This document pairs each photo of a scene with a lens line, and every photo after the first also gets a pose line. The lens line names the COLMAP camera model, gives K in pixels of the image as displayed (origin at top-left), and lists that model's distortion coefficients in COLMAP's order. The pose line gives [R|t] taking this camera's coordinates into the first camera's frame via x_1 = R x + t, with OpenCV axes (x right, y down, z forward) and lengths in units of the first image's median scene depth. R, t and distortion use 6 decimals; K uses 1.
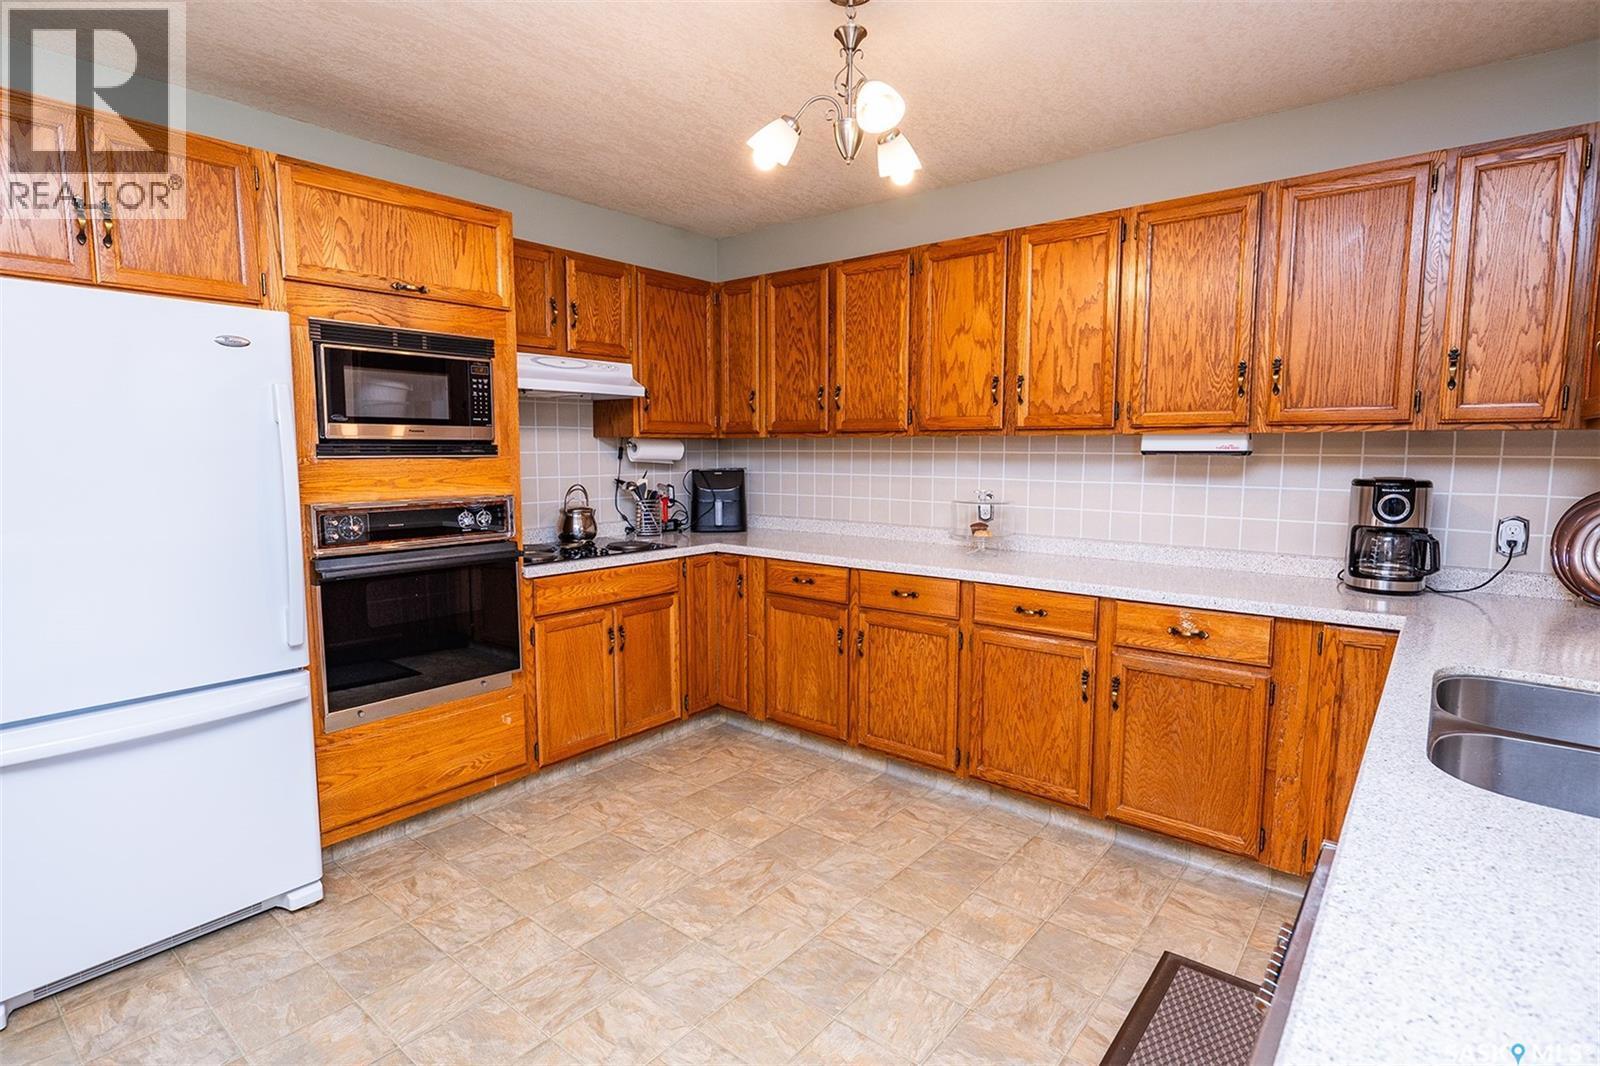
lens RADIAL K [[793.5, 0, 800.0], [0, 793.5, 533.0], [0, 0, 1]] dist [-0.002531, -0.000694]
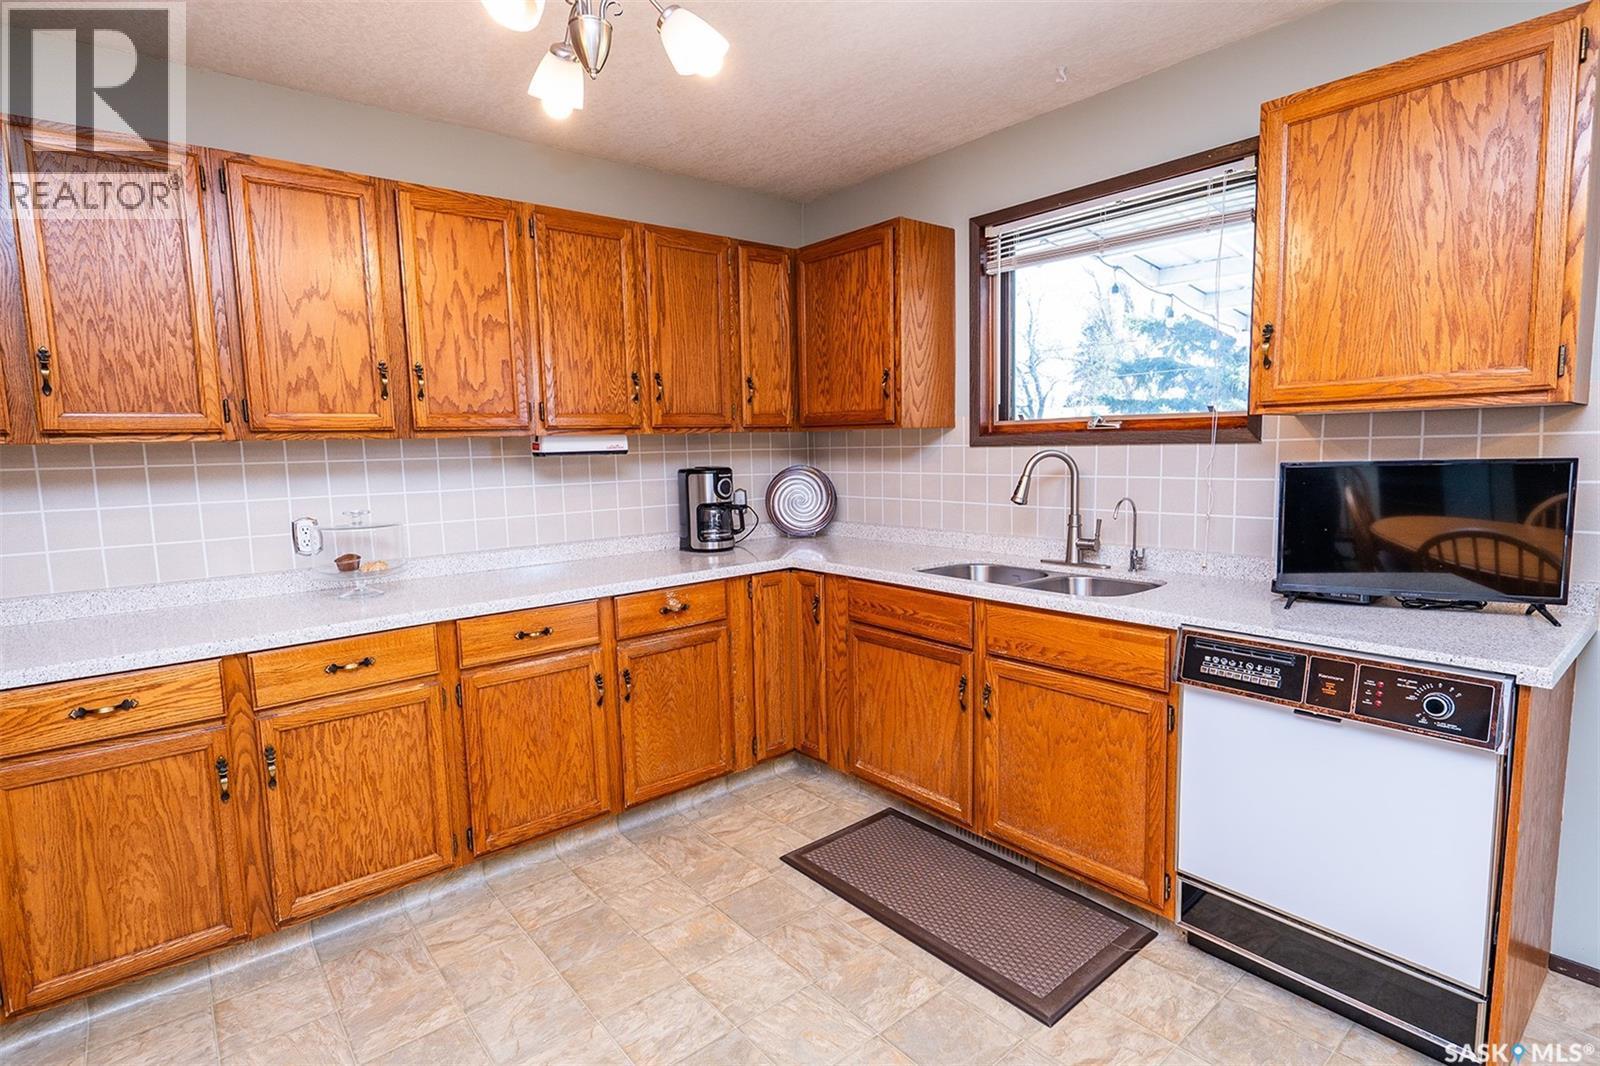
lens RADIAL K [[793.5, 0, 800.0], [0, 793.5, 533.0], [0, 0, 1]] dist [-0.002531, -0.000694]
pose [[0.191800, -0.117841, 0.974334, -0.487027], [0.129346, 0.987141, 0.093928, -0.055589], [-0.972873, 0.108011, 0.204575, 0.489865]]
